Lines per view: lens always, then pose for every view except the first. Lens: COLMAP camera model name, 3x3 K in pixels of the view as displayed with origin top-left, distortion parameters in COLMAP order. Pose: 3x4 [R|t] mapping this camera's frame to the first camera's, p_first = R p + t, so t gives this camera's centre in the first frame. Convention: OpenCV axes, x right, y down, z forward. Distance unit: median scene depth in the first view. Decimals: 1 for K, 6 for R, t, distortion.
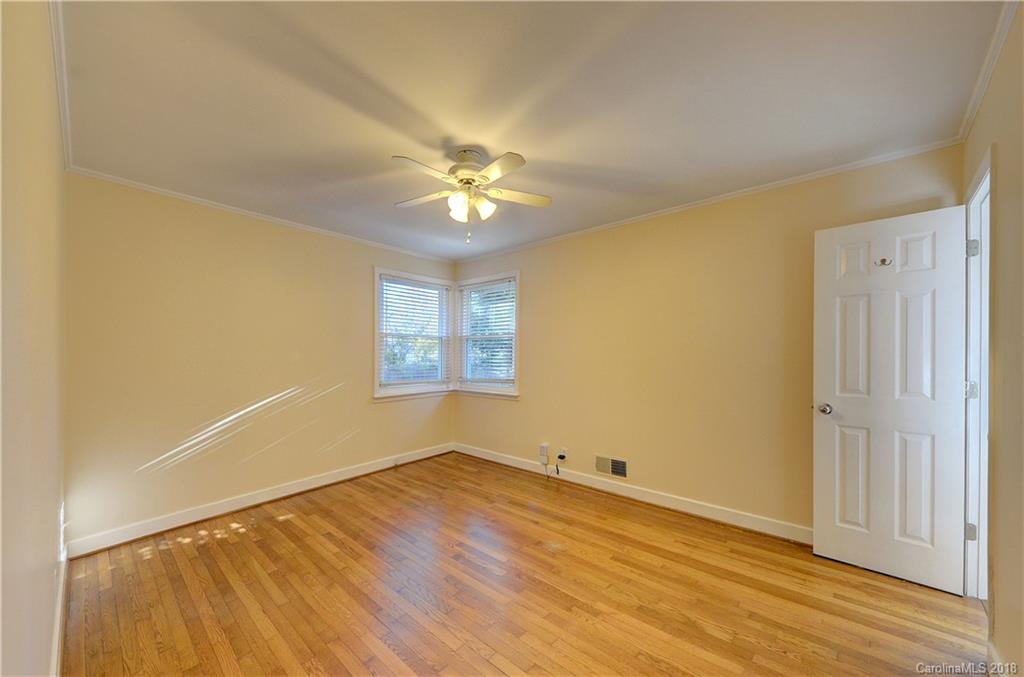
lens RADIAL K [[364.5, 0, 514.2], [0, 364.5, 354.5], [0, 0, 1]] dist [0.066153, -0.026599]
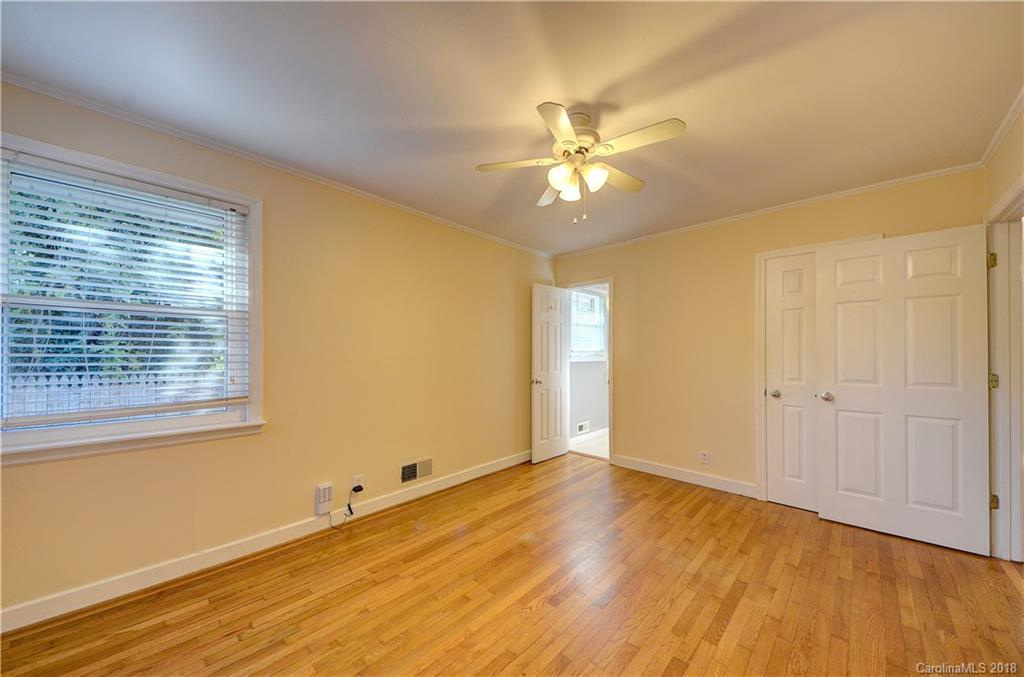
lens RADIAL K [[374.6, 0, 486.4], [0, 374.6, 355.8], [0, 0, 1]] dist [0.056566, -0.030137]
pose [[0.069658, 0.000552, 0.997571, -0.819418], [0.006215, 0.999980, -0.000987, 0.017357], [-0.997552, 0.006268, 0.069653, 0.908047]]
